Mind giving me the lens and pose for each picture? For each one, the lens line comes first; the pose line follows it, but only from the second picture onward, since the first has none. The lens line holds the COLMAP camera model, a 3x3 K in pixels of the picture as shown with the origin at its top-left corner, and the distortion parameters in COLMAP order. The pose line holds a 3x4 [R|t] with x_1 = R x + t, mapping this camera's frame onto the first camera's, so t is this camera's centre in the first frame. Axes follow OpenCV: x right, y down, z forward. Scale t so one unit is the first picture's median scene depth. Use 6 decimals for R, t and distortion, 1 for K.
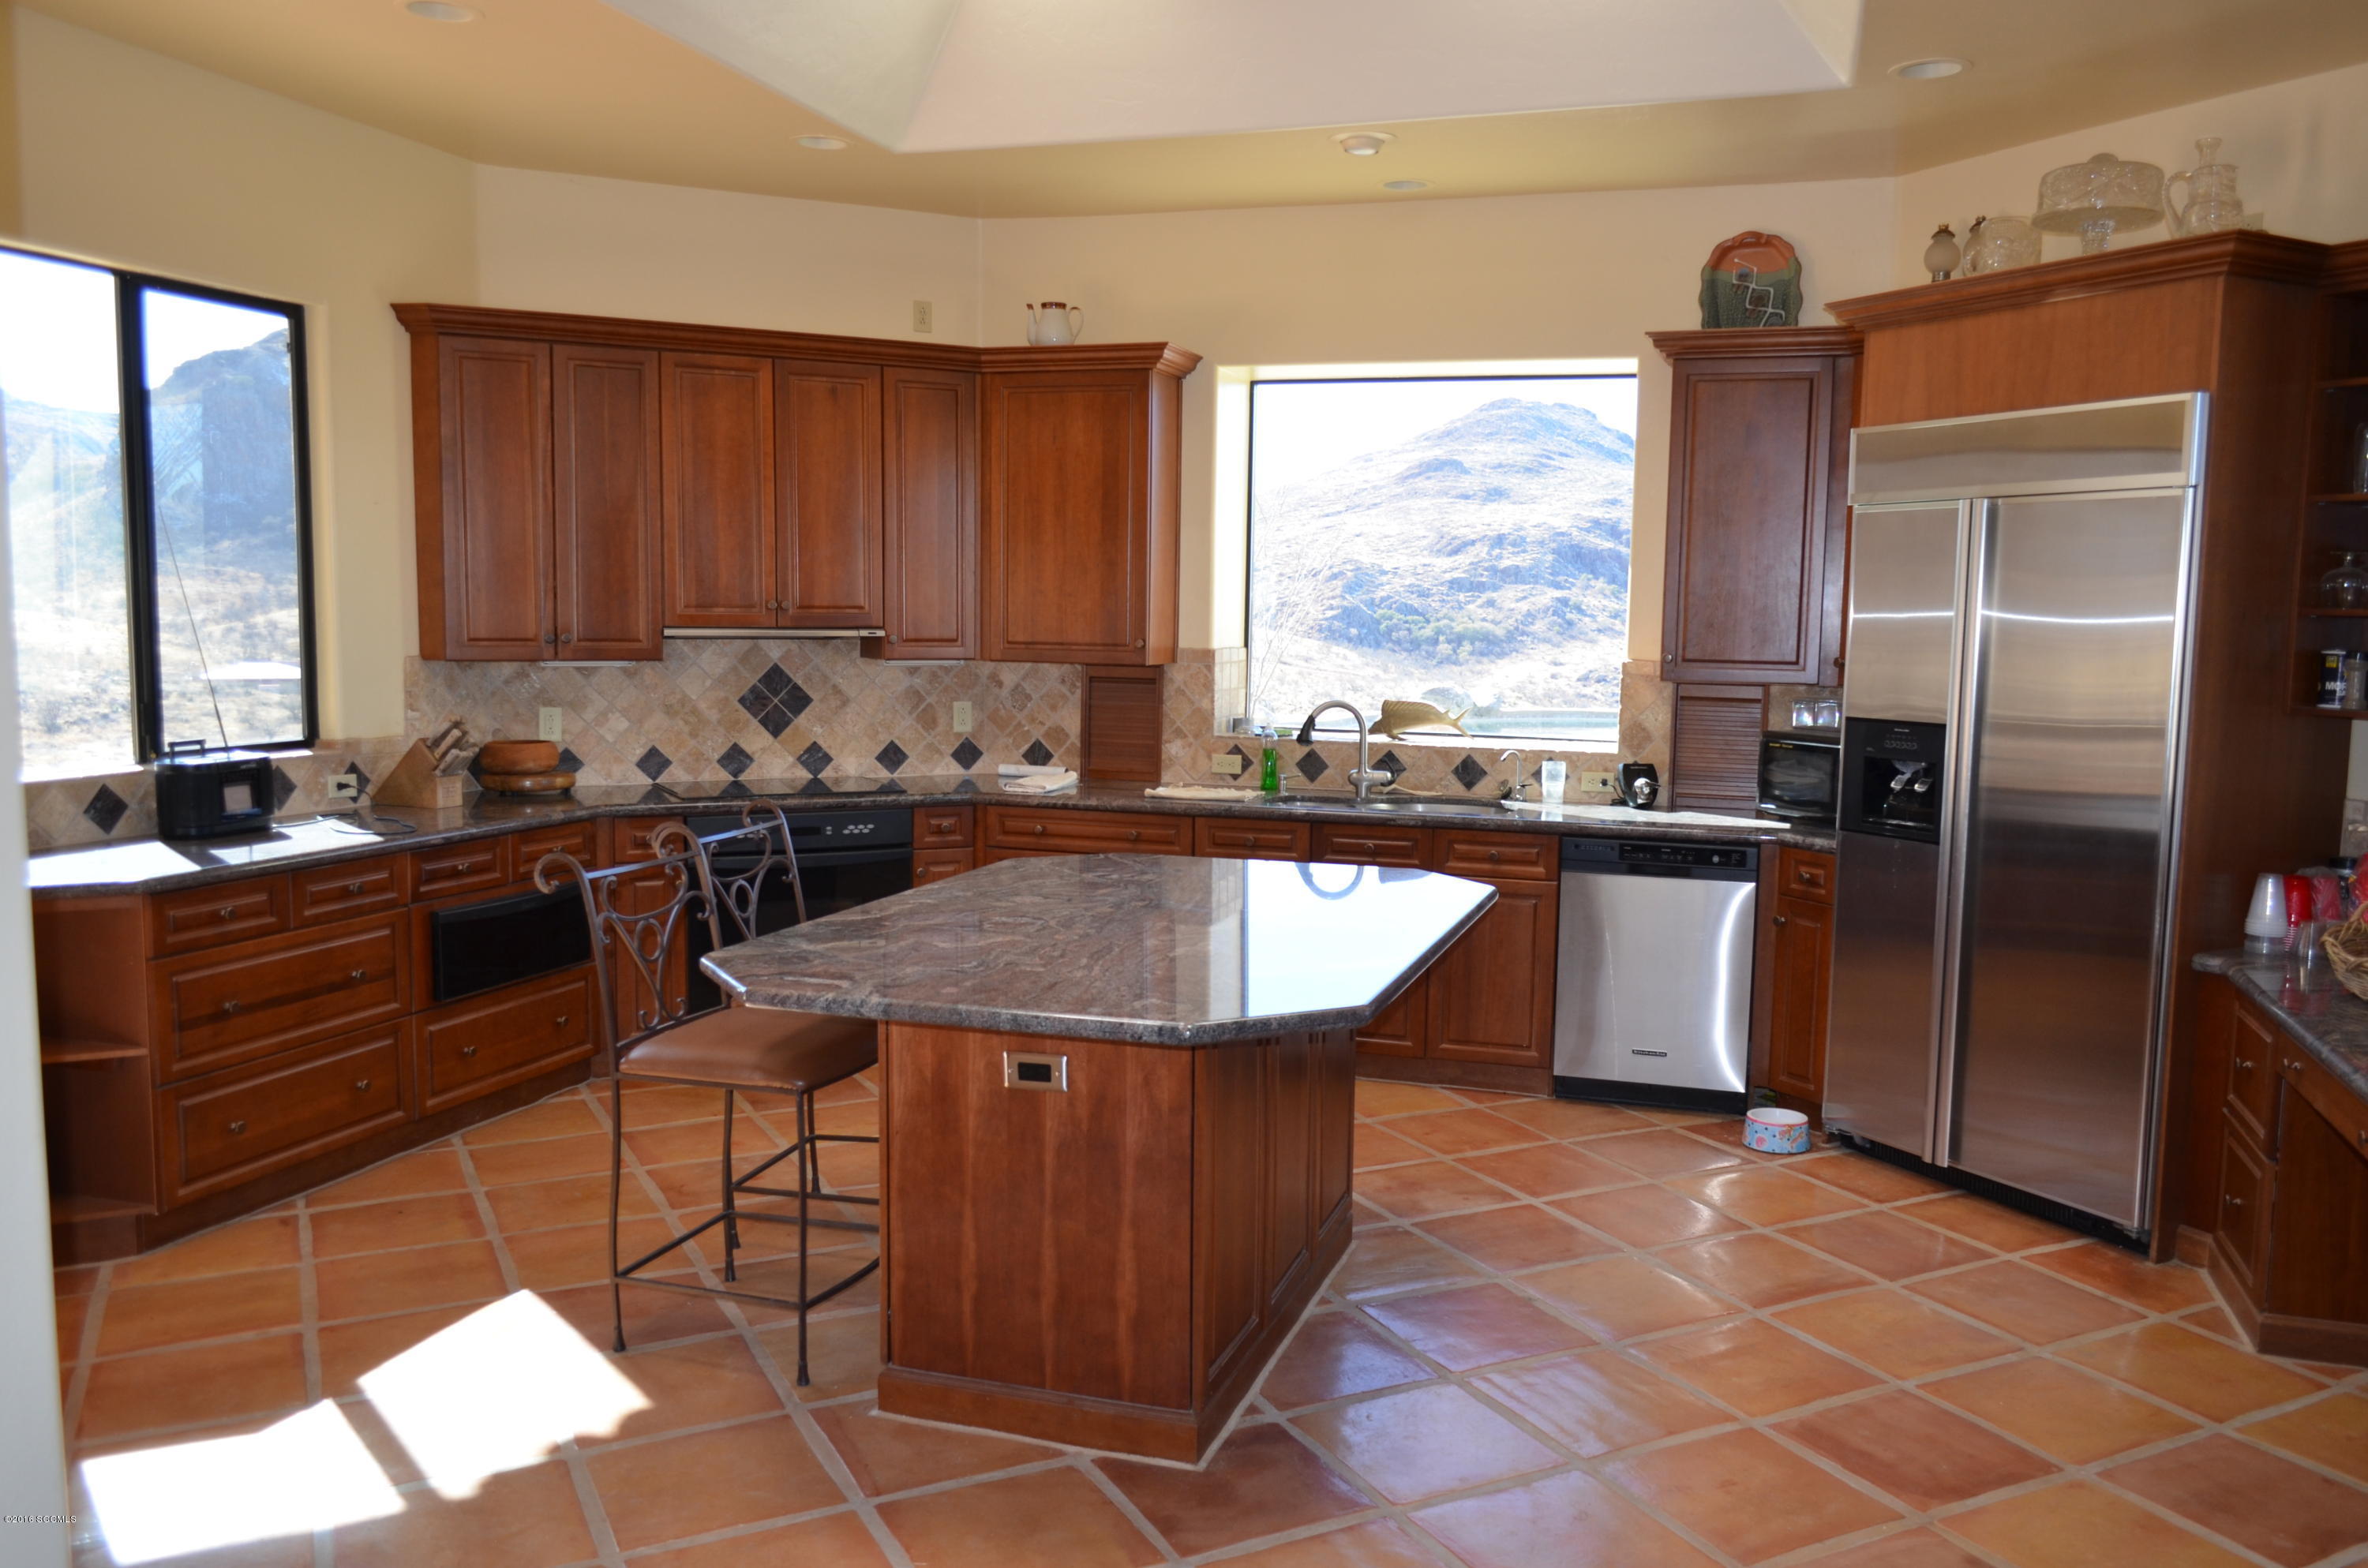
lens RADIAL K [[1837.6, 0, 1182.4], [0, 1837.6, 787.0], [0, 0, 1]] dist [-0.010086, 0.008029]
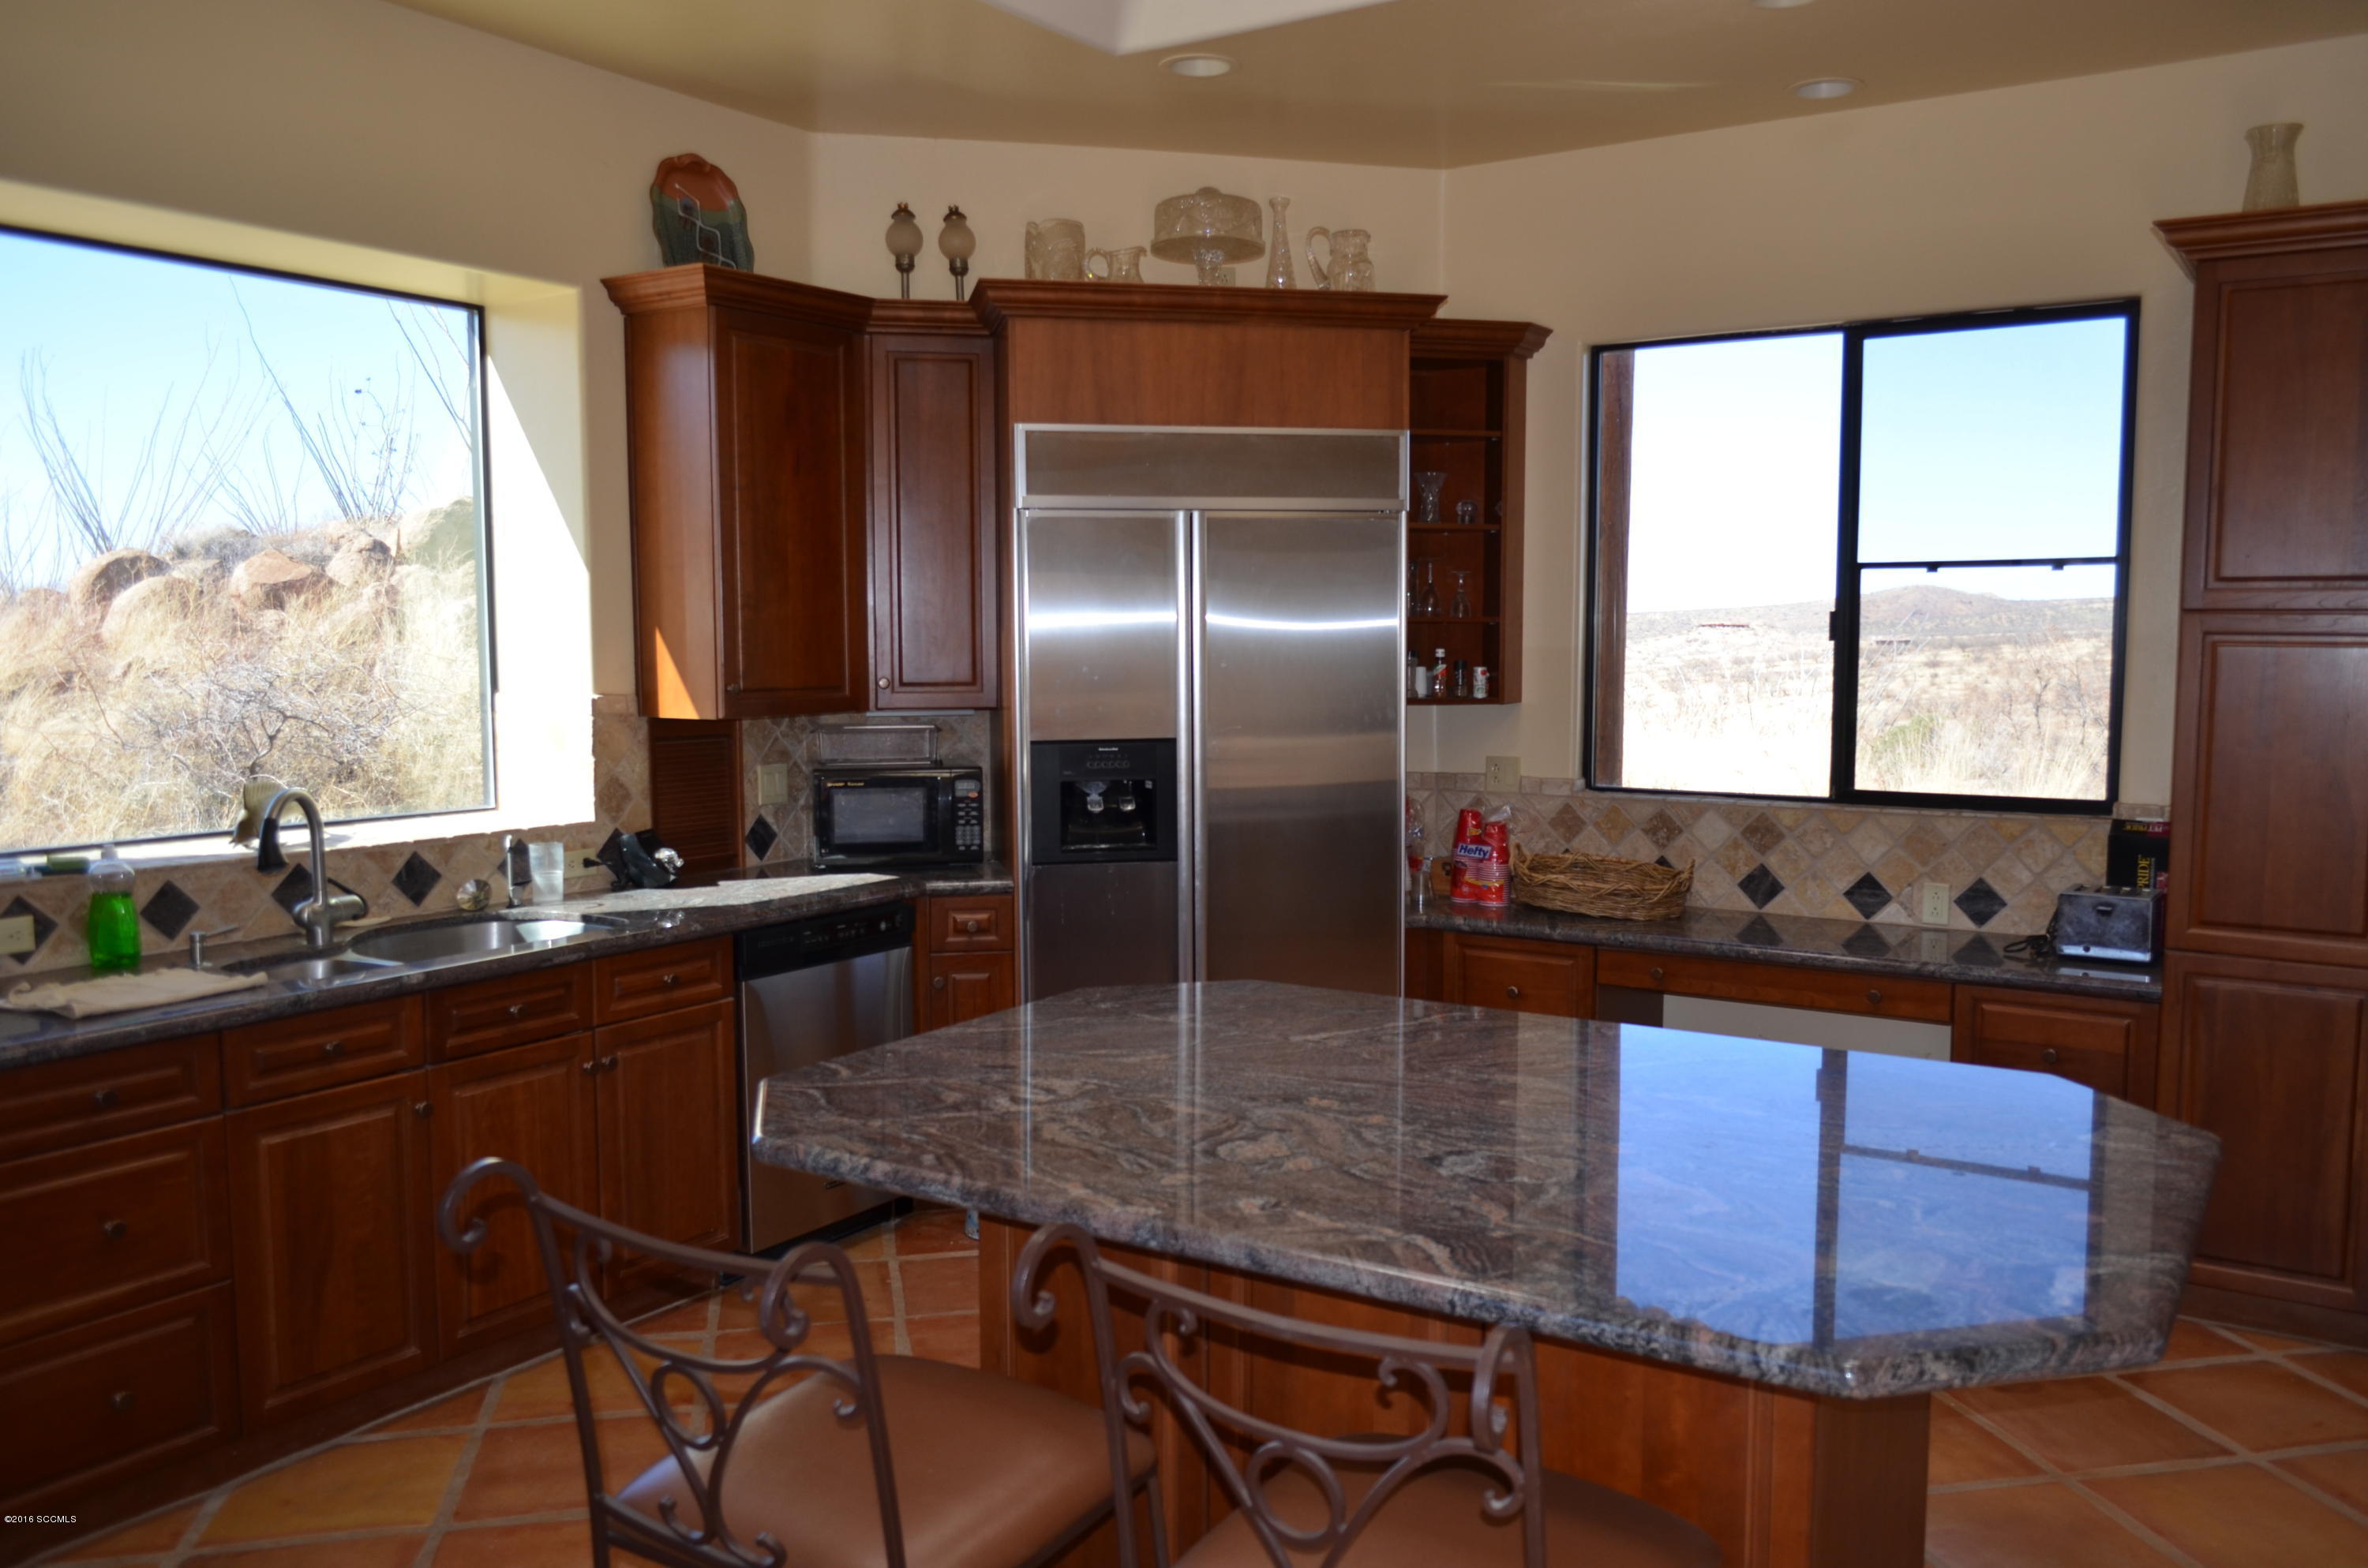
lens RADIAL K [[1837.6, 0, 1186.6], [0, 1837.6, 785.8], [0, 0, 1]] dist [-0.010086, 0.008029]
pose [[0.236187, -0.099463, 0.966604, -0.438319], [0.098915, 0.992041, 0.077911, -0.069031], [-0.966660, 0.077210, 0.244145, 0.609630]]
